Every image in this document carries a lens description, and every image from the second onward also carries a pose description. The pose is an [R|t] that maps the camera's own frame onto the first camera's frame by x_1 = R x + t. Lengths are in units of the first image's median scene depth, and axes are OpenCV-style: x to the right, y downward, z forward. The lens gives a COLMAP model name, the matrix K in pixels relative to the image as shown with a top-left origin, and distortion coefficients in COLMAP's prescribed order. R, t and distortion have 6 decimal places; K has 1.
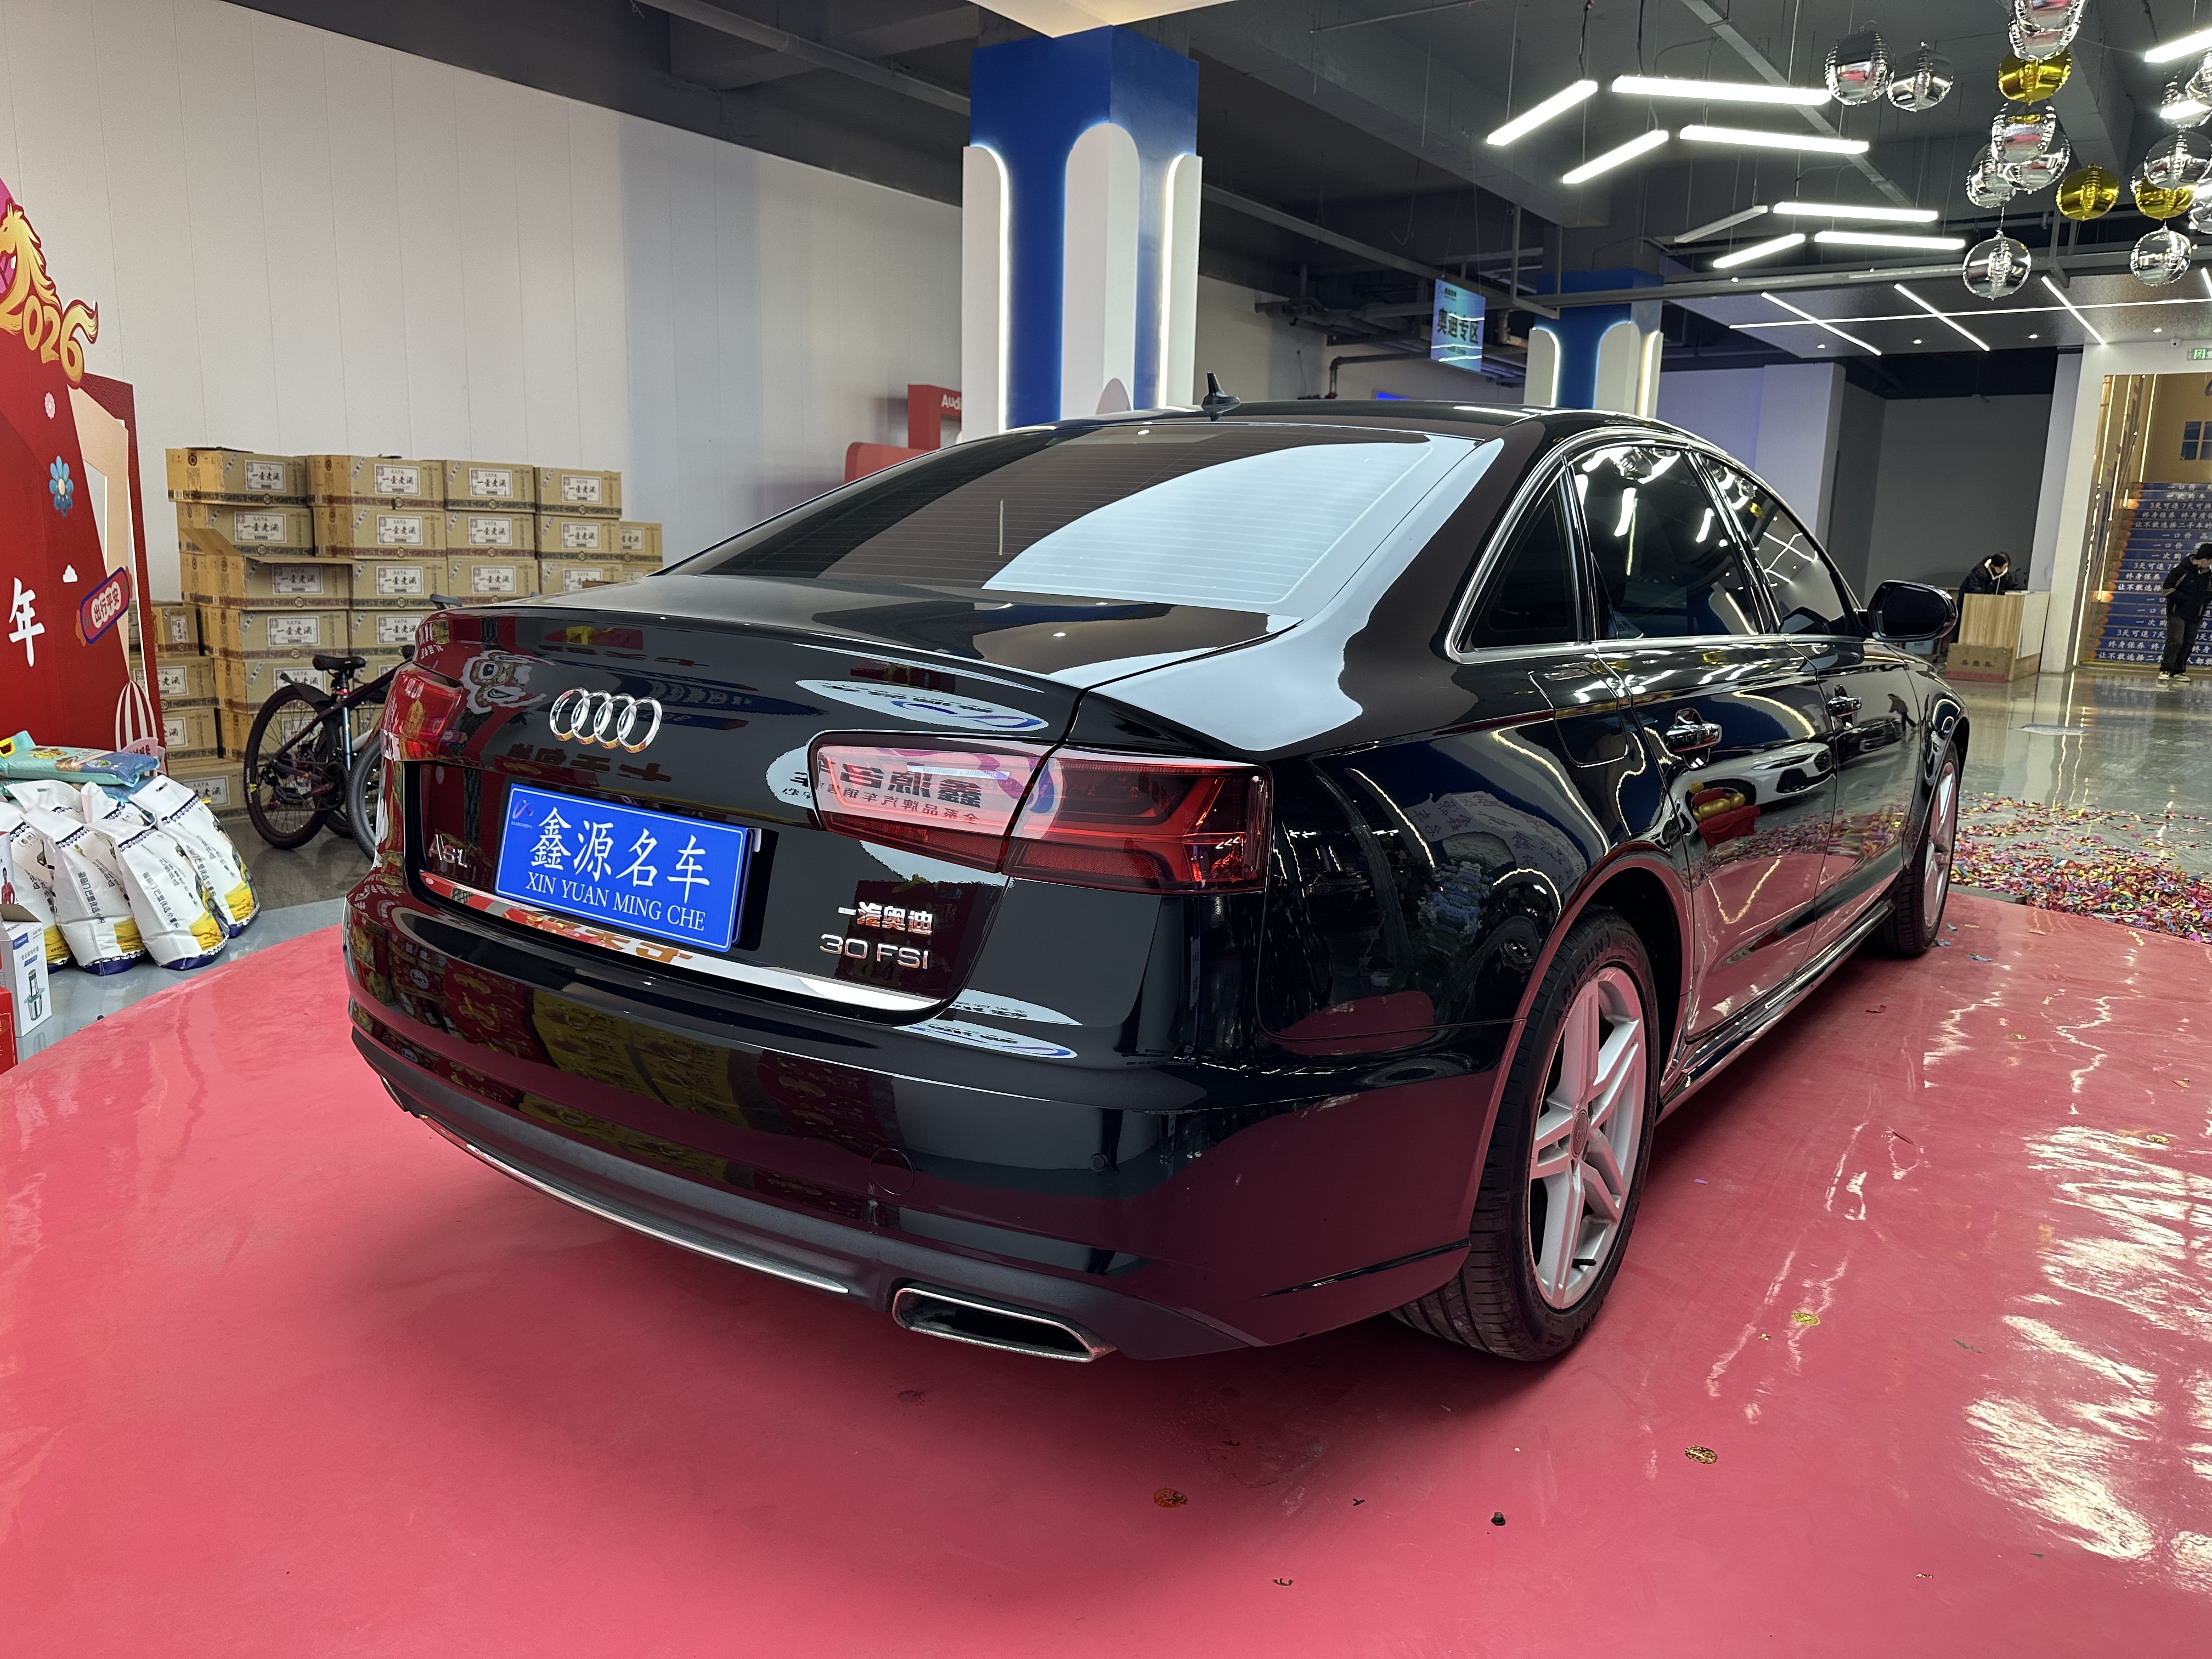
lens RADIAL K [[1592.3, 0, 1100.1], [0, 1592.3, 827.0], [0, 0, 1]] dist [-0.005190, 0.003736]
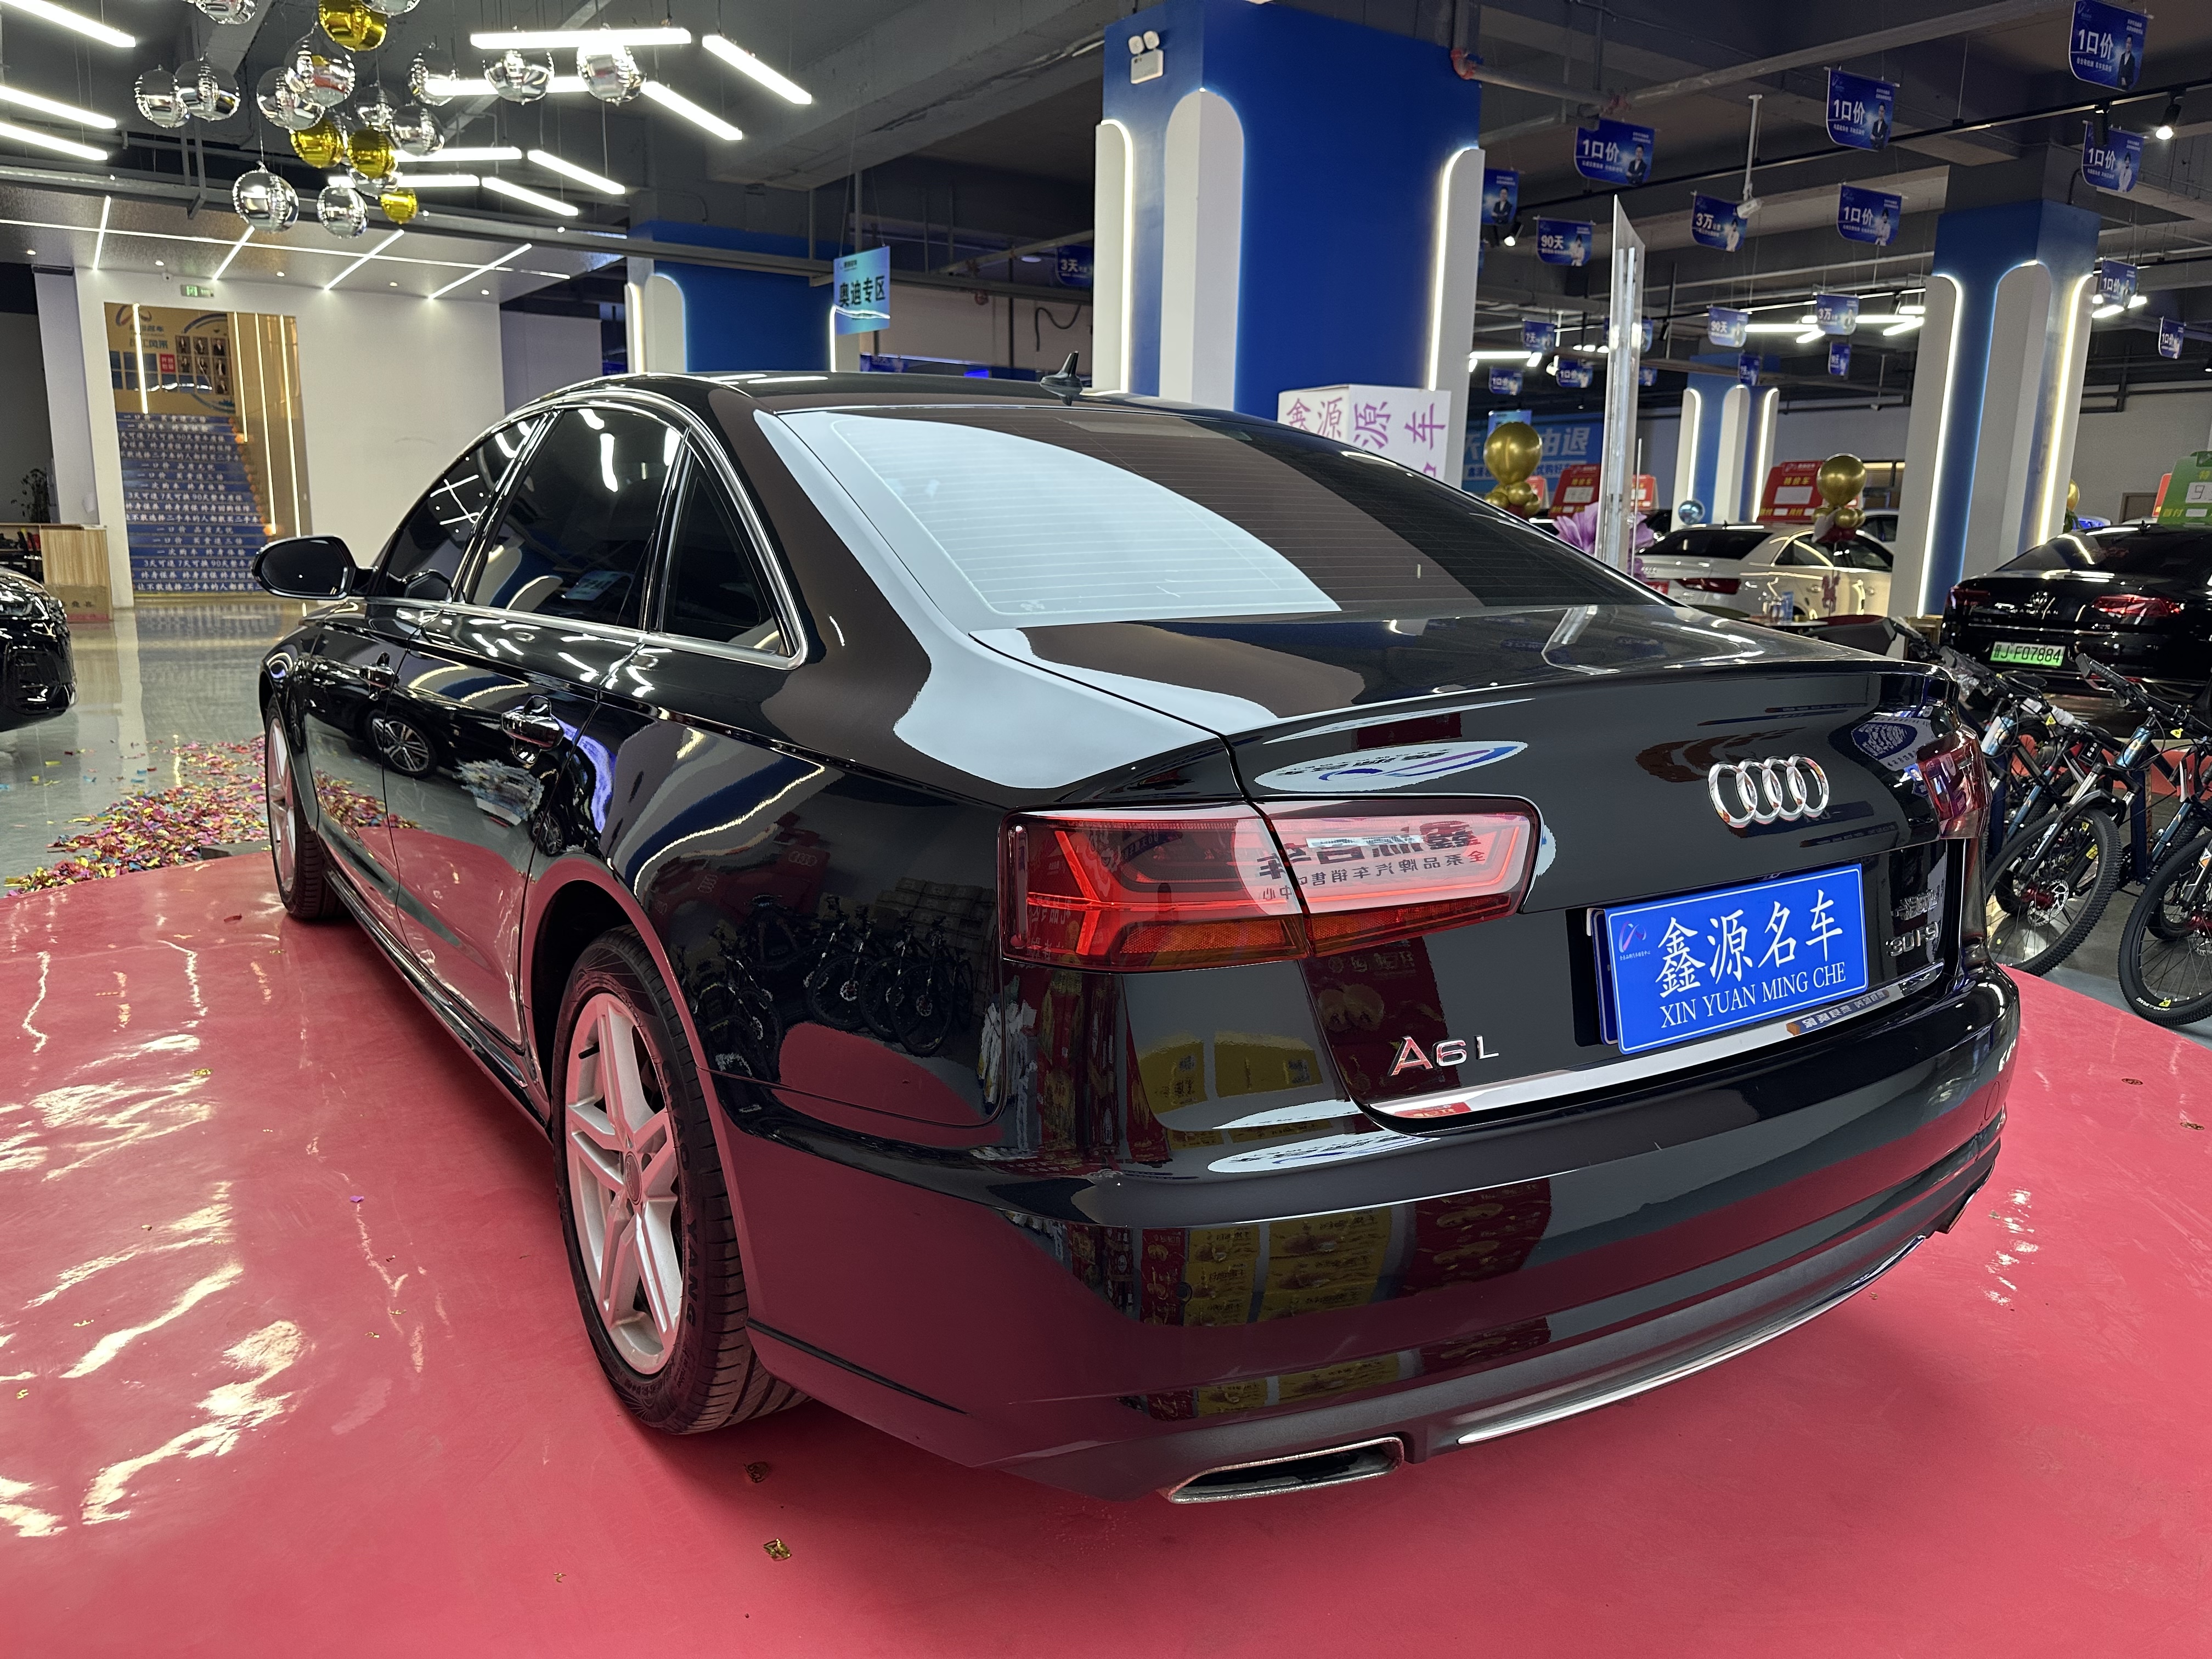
lens RADIAL K [[1592.3, 0, 1100.1], [0, 1592.3, 827.0], [0, 0, 1]] dist [-0.005190, 0.003736]
pose [[0.352540, -0.200709, 0.914019, -1.169447], [0.157404, 0.975531, 0.153505, -0.225382], [-0.922464, 0.089753, 0.375506, 0.961576]]
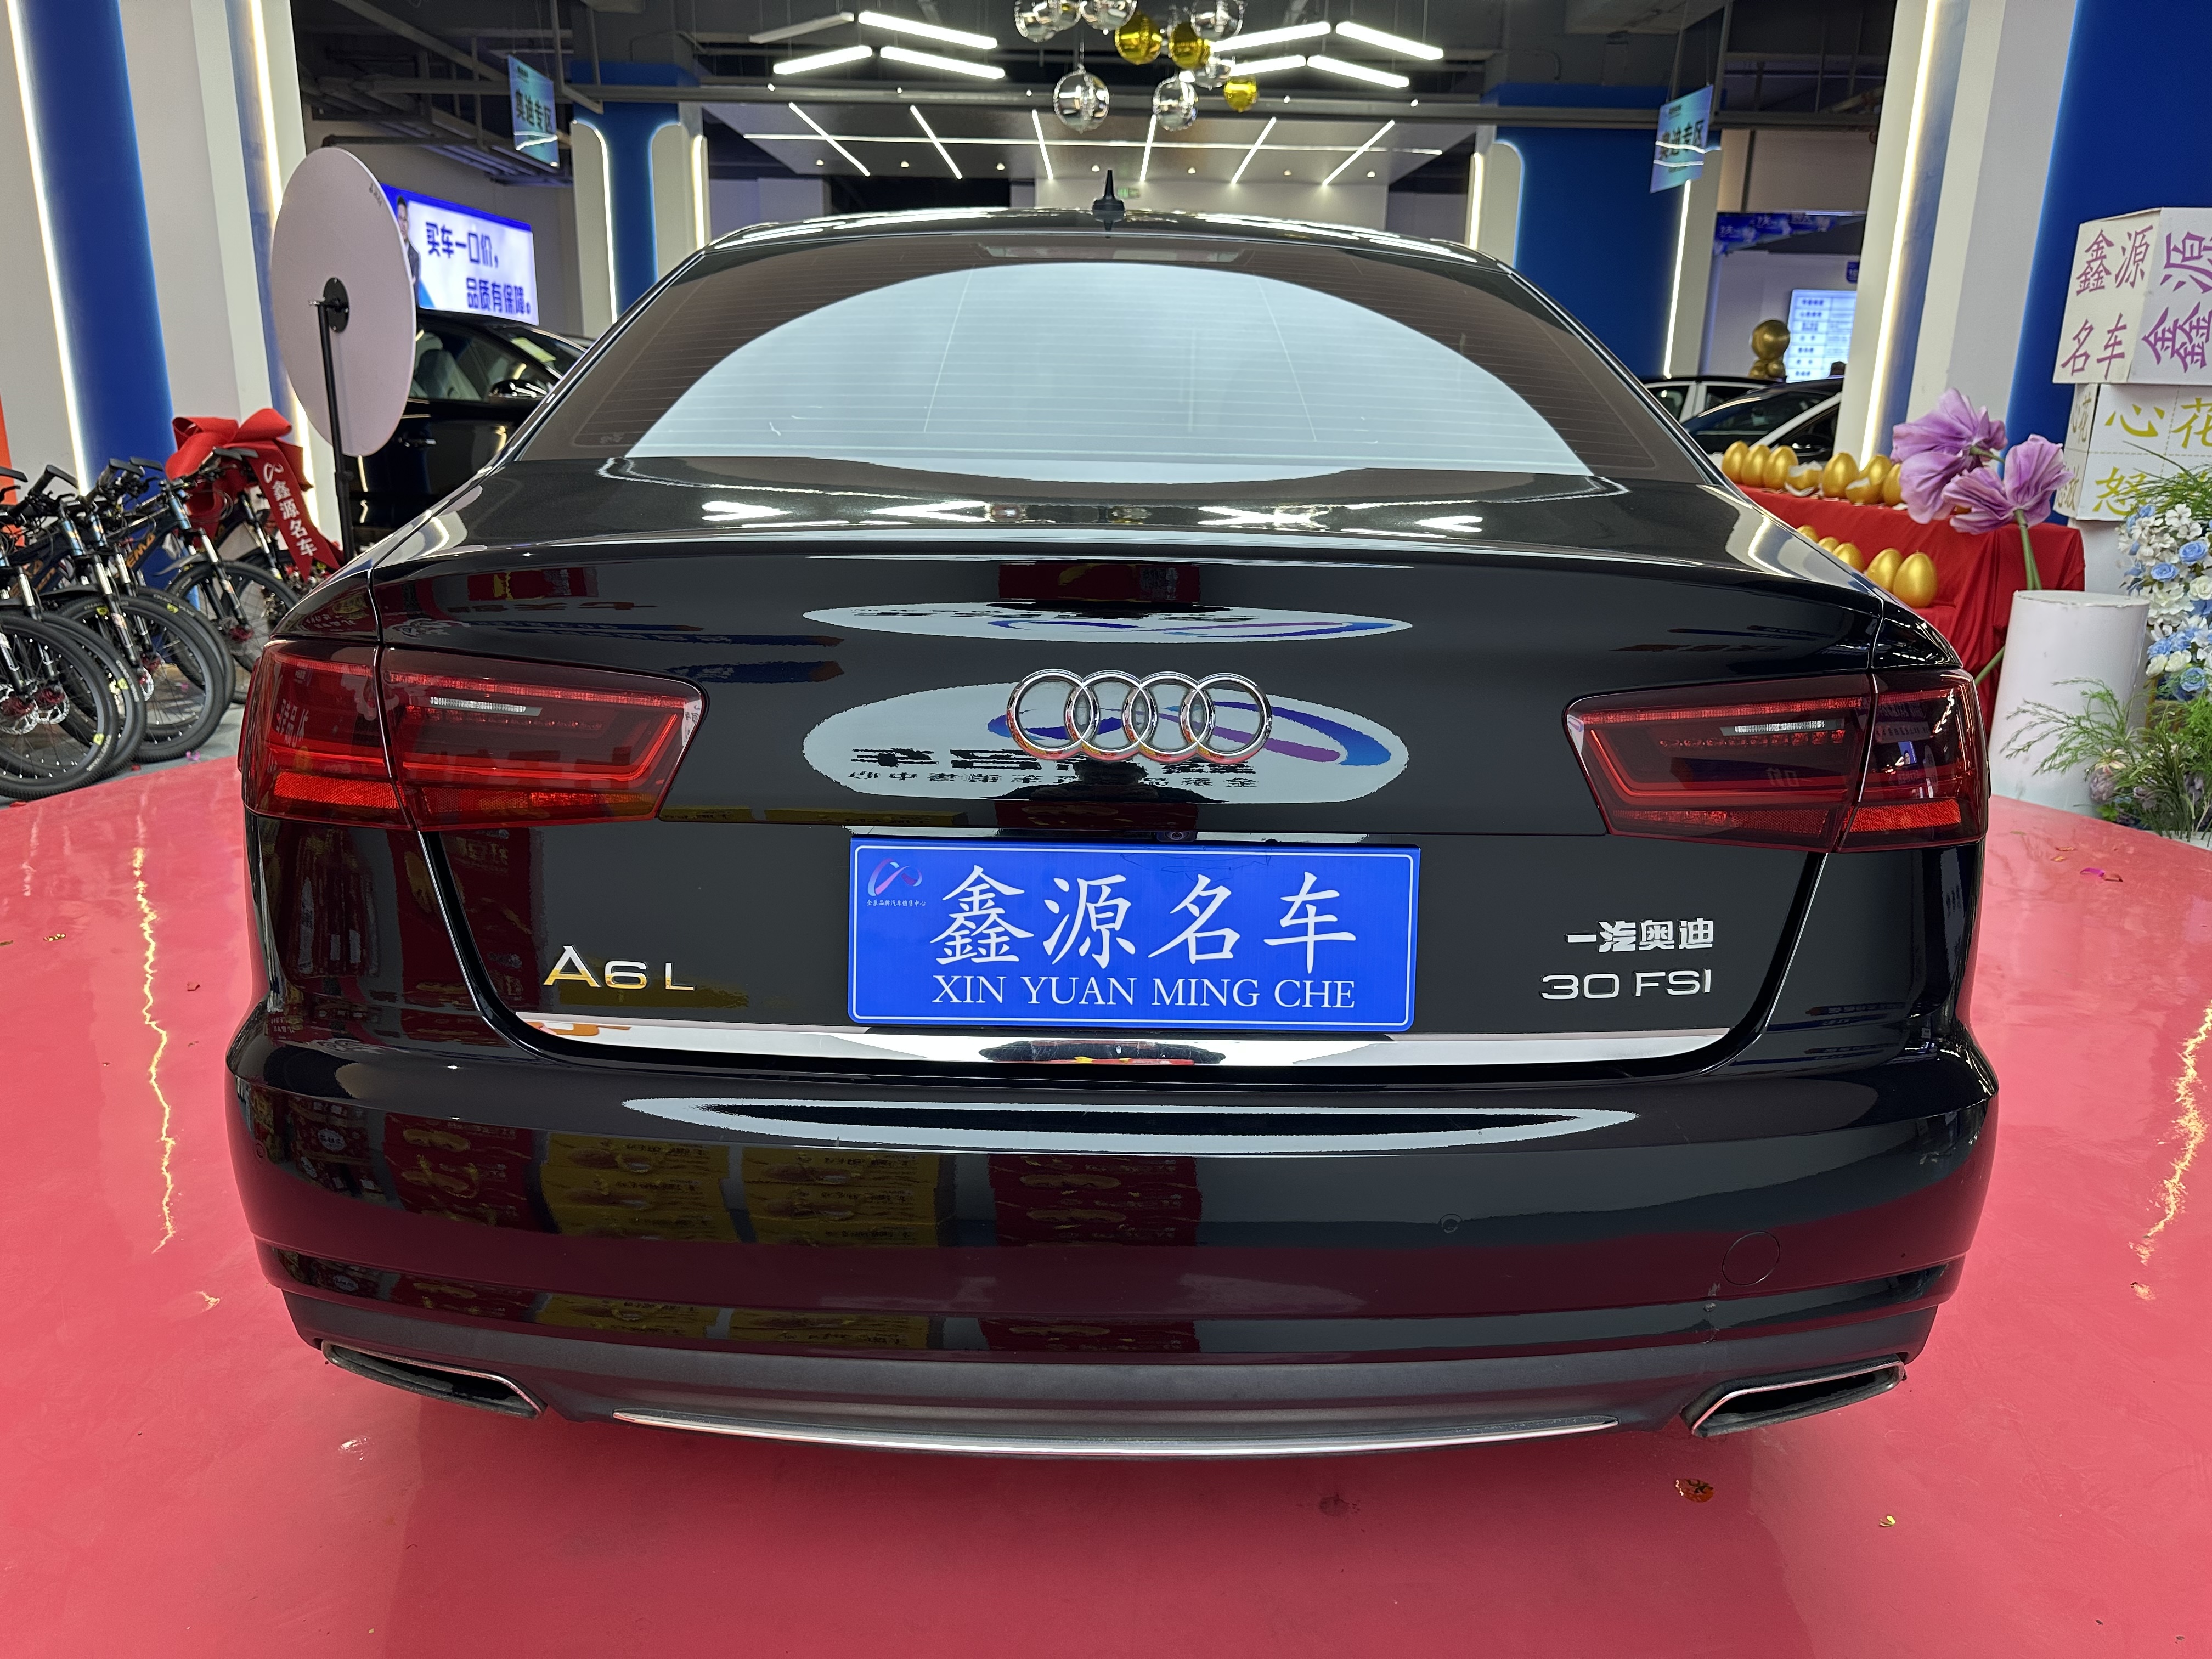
lens RADIAL K [[1559.0, 0, 1088.7], [0, 1559.0, 808.3], [0, 0, 1]] dist [0.072690, -0.075724]
pose [[0.806094, -0.166701, 0.567823, -0.647676], [0.107147, 0.984759, 0.136998, -0.112201], [-0.582006, -0.049593, 0.811671, 0.485436]]
